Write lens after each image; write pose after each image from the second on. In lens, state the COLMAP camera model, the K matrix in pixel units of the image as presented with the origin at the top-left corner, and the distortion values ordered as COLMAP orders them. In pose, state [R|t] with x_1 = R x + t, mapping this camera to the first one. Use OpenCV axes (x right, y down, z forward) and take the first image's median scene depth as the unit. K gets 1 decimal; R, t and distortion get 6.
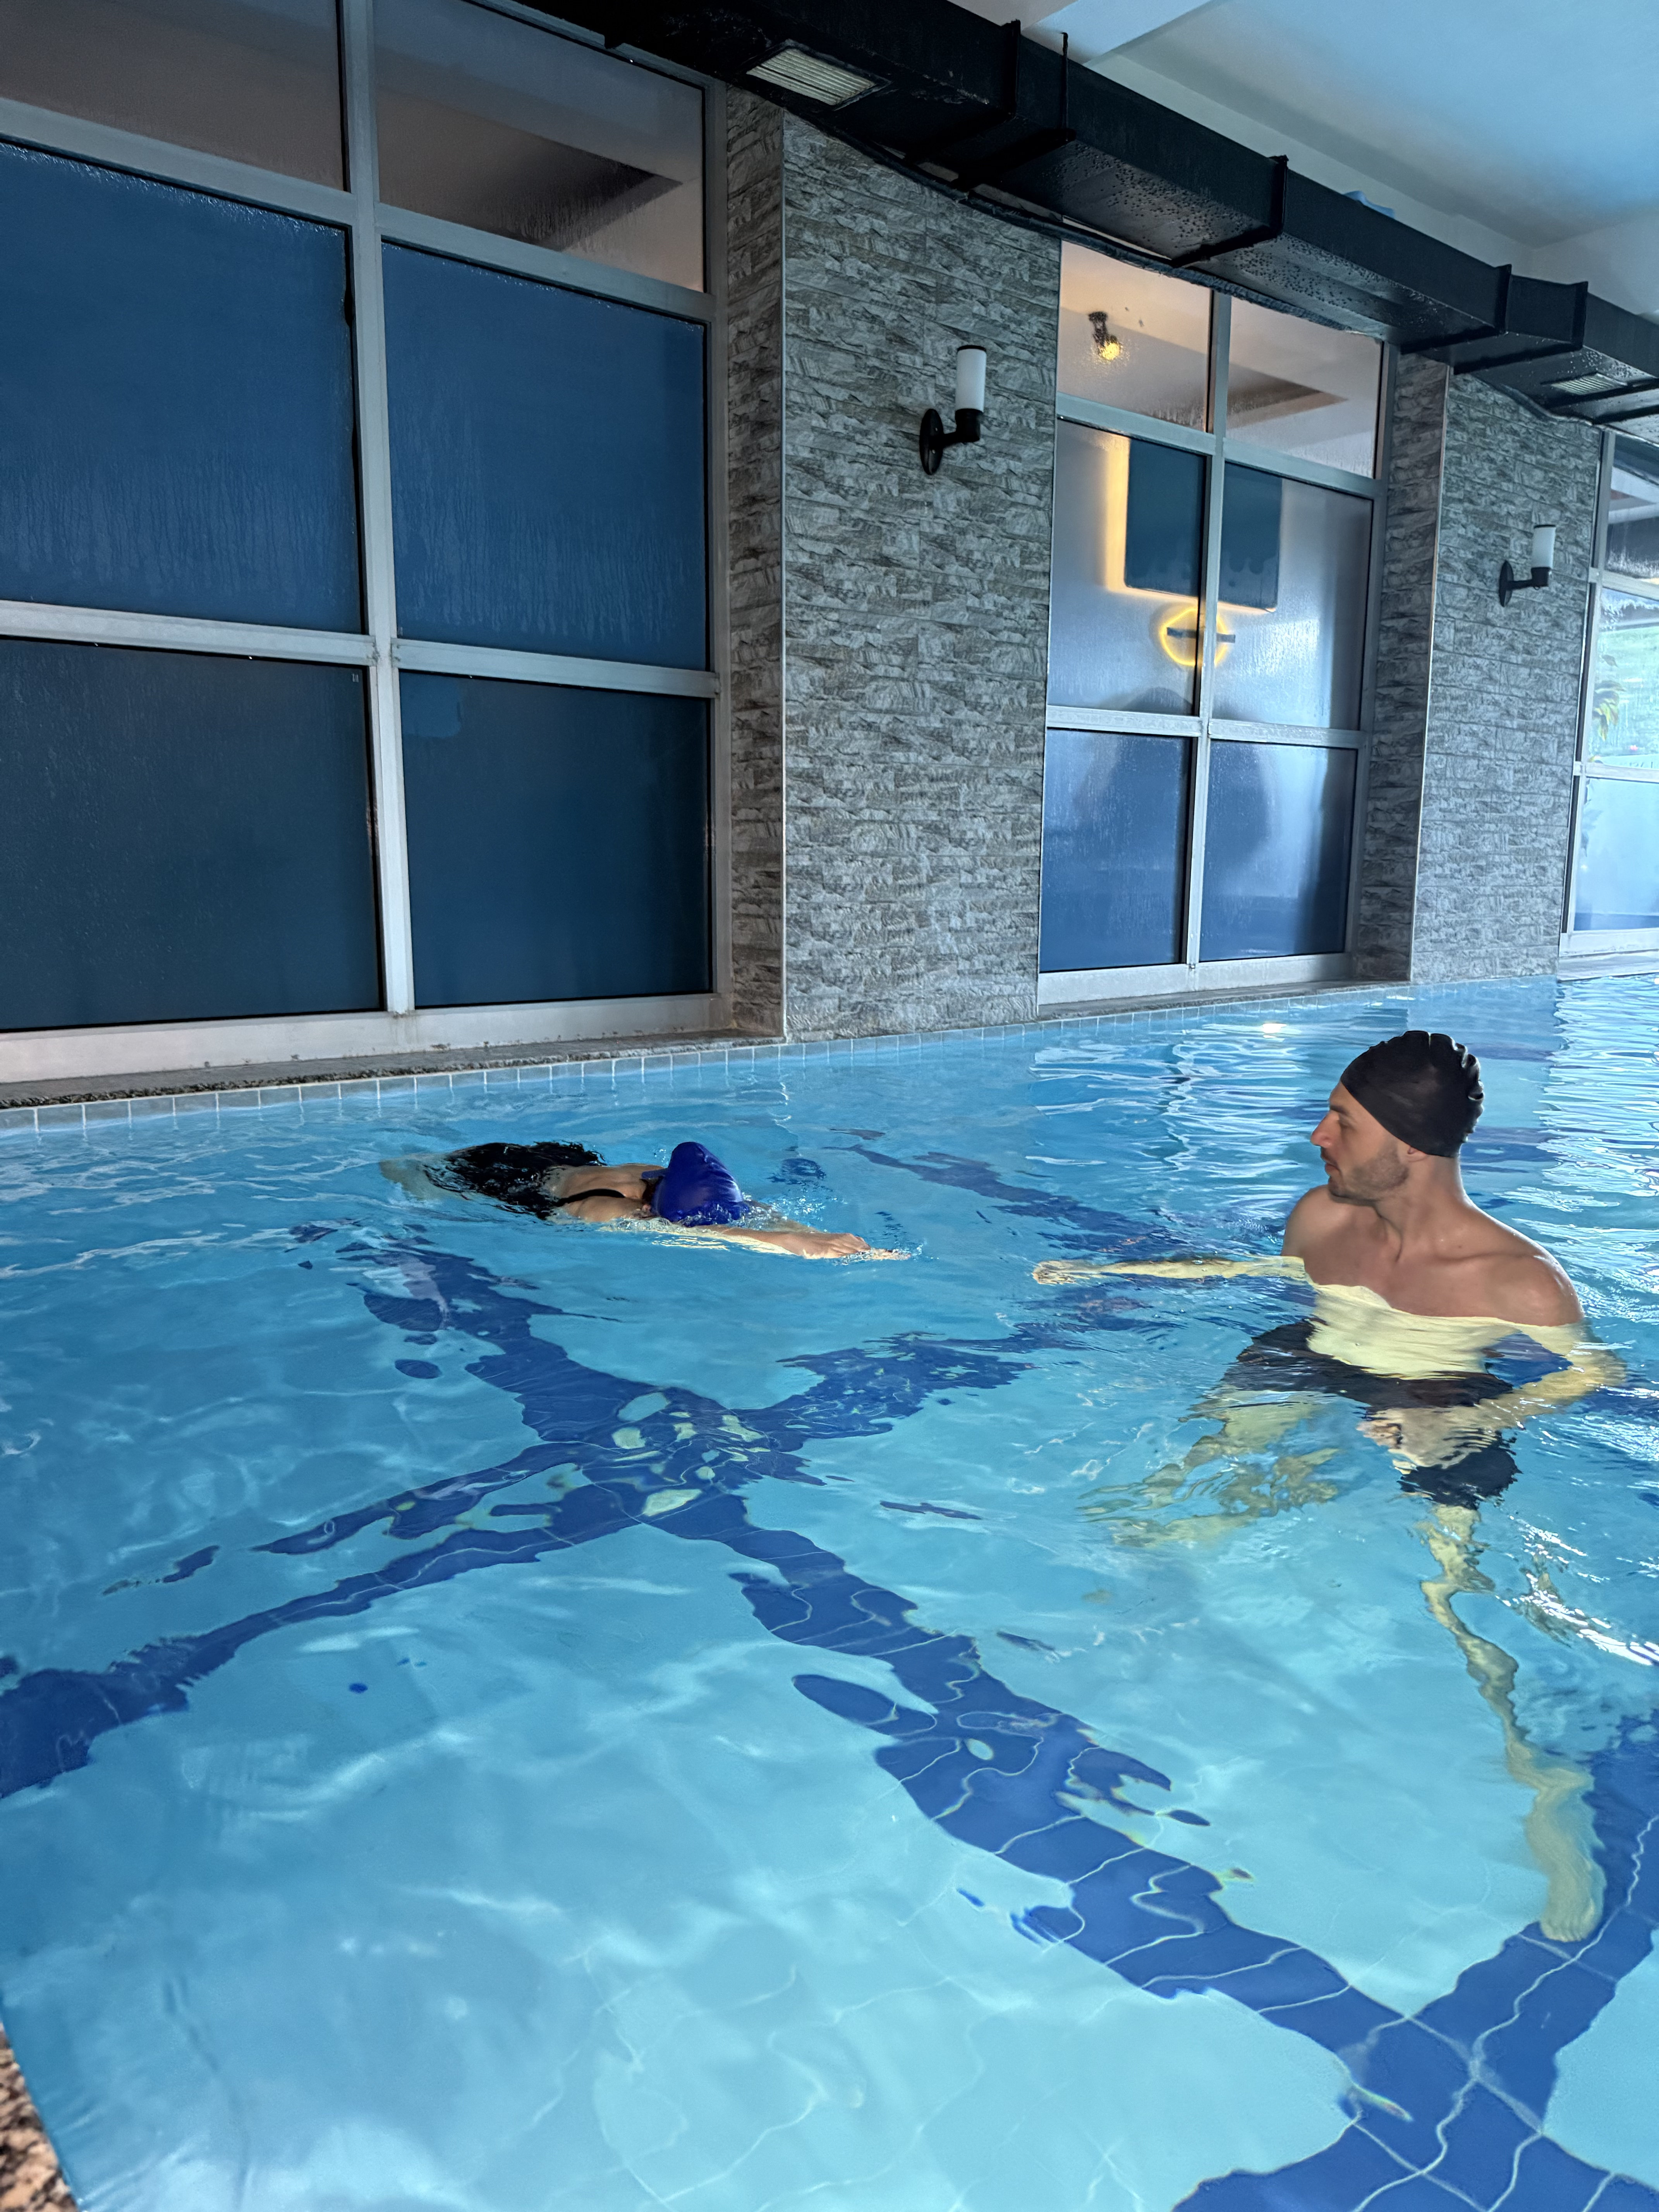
lens RADIAL K [[1642.3, 0, 833.4], [0, 1642.3, 1121.2], [0, 0, 1]] dist [0.096840, -0.181130]
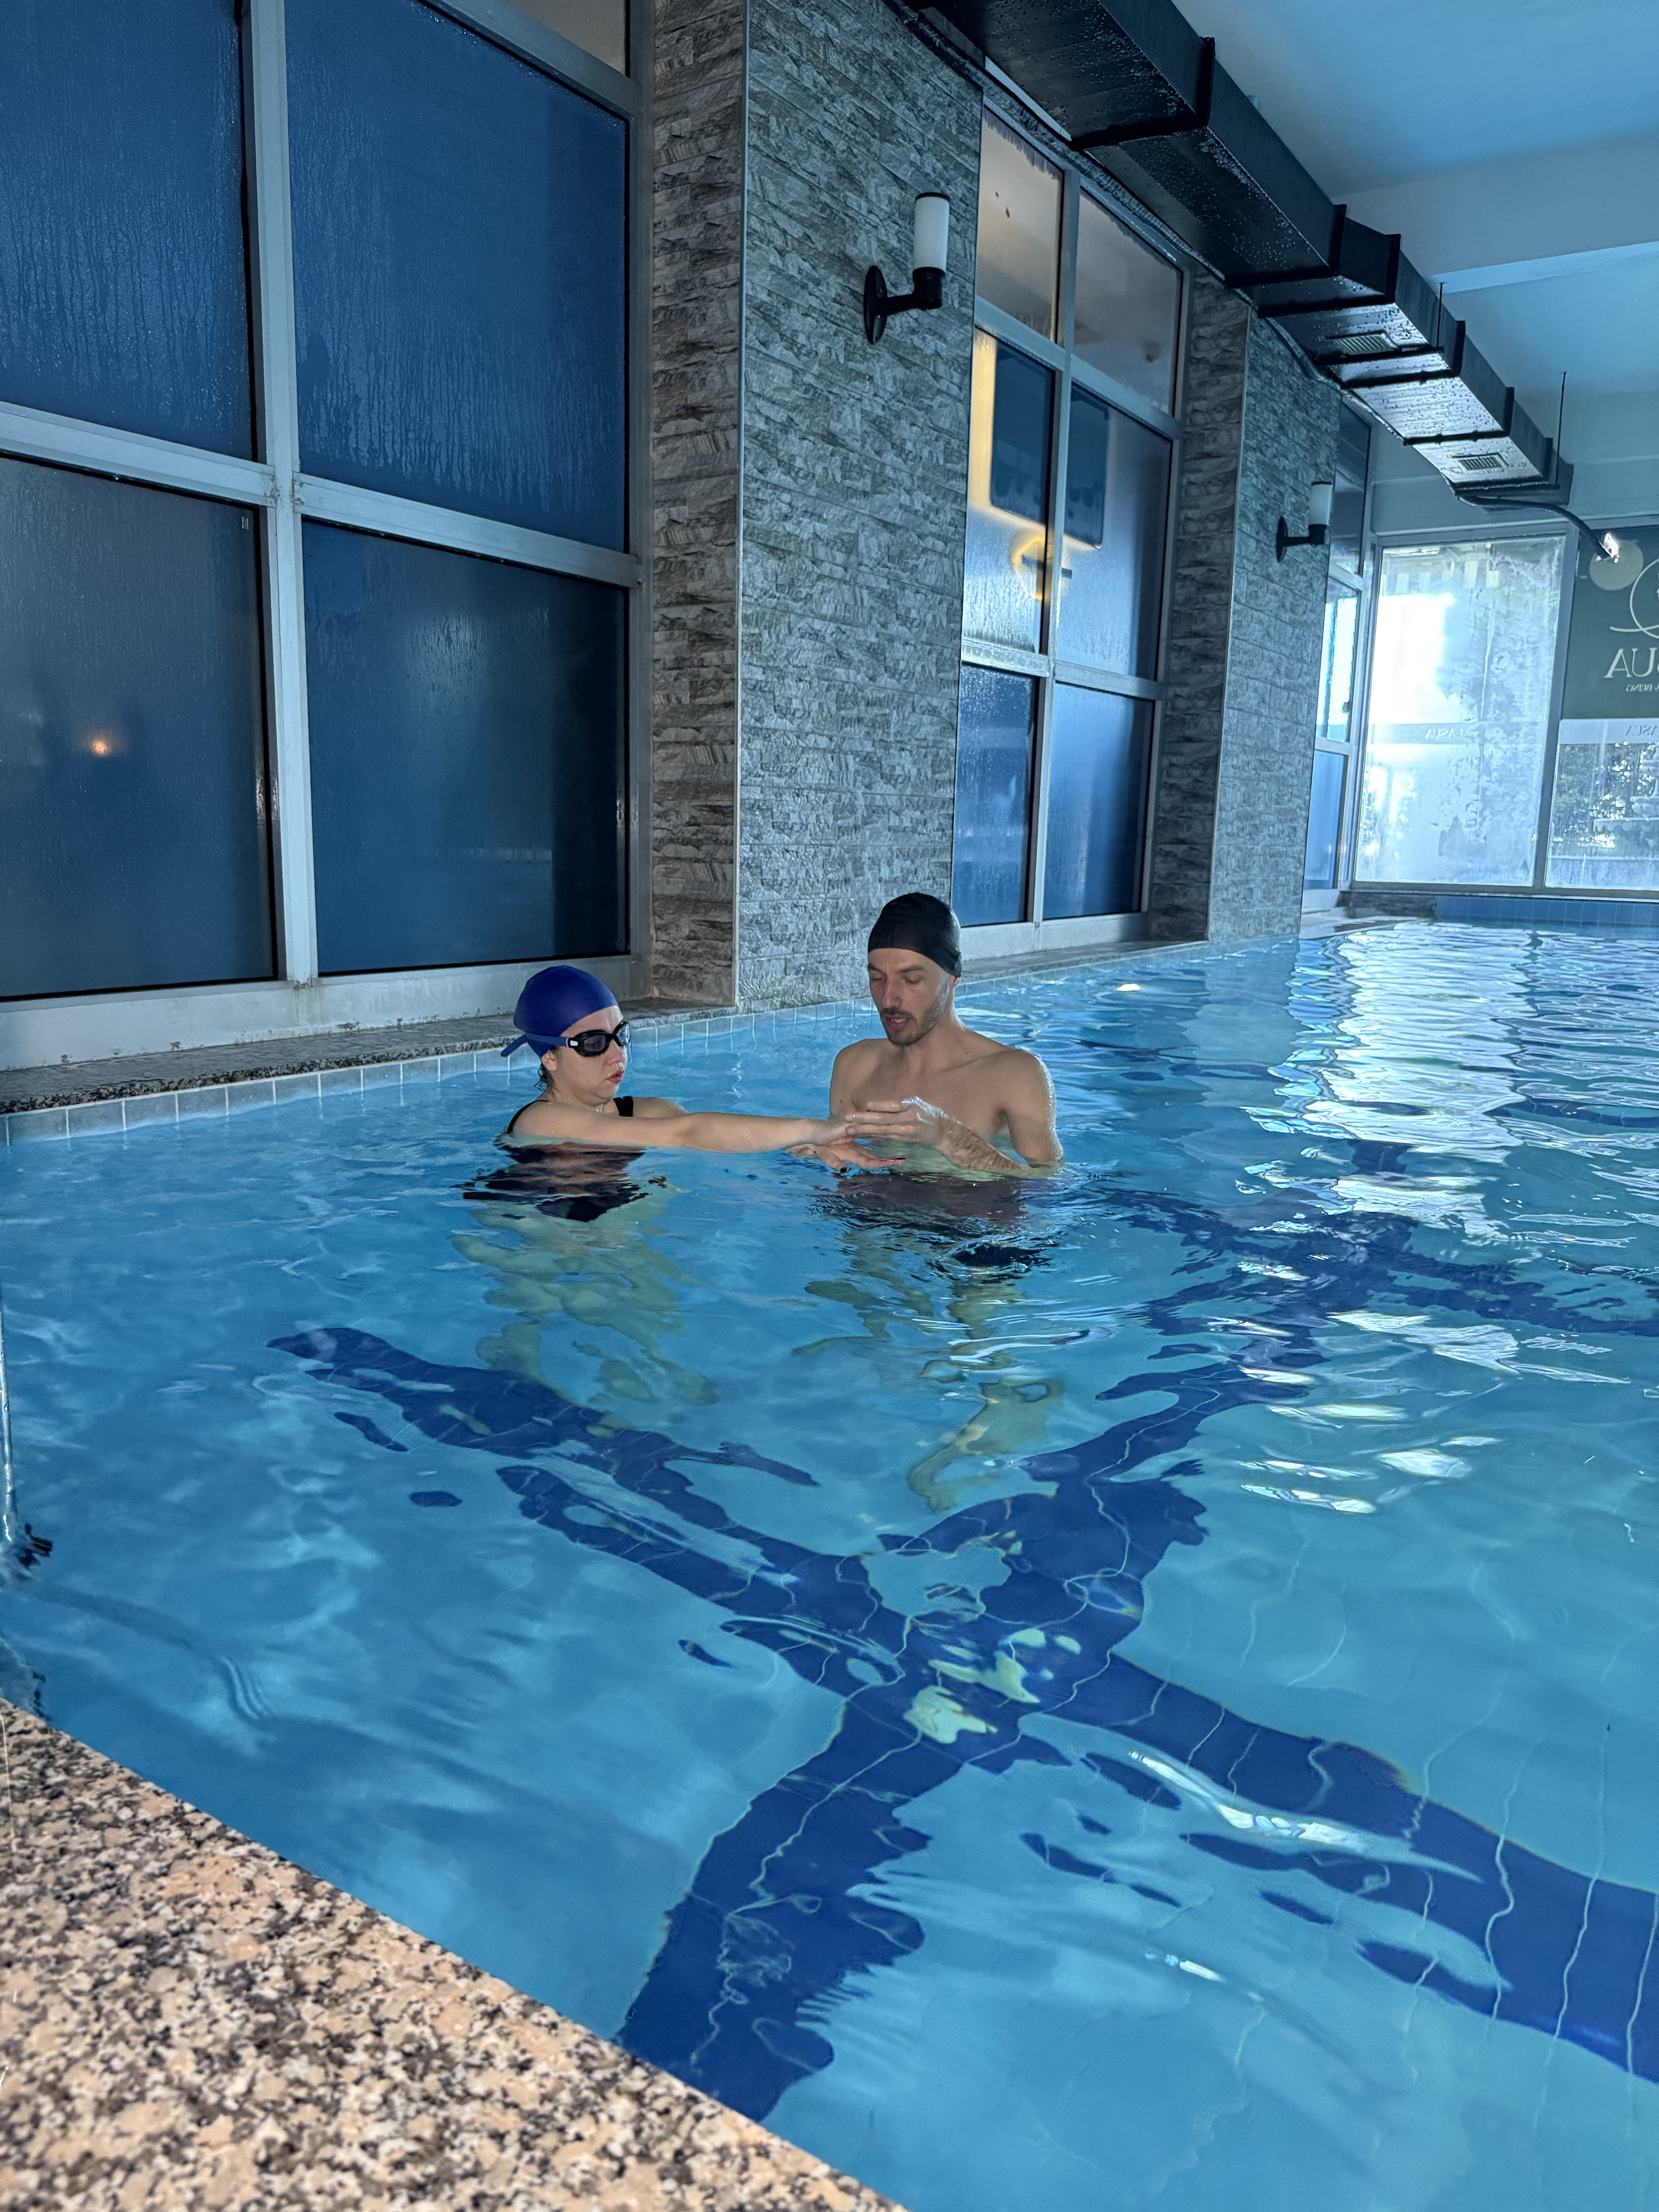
lens RADIAL K [[1652.0, 0, 829.5], [0, 1652.0, 1106.0], [0, 0, 1]] dist [0.030601, -0.035488]
pose [[0.948673, -0.035751, 0.314231, -0.244964], [0.032420, 0.999349, 0.015823, -0.013441], [-0.314592, -0.004823, 0.949215, 0.198998]]
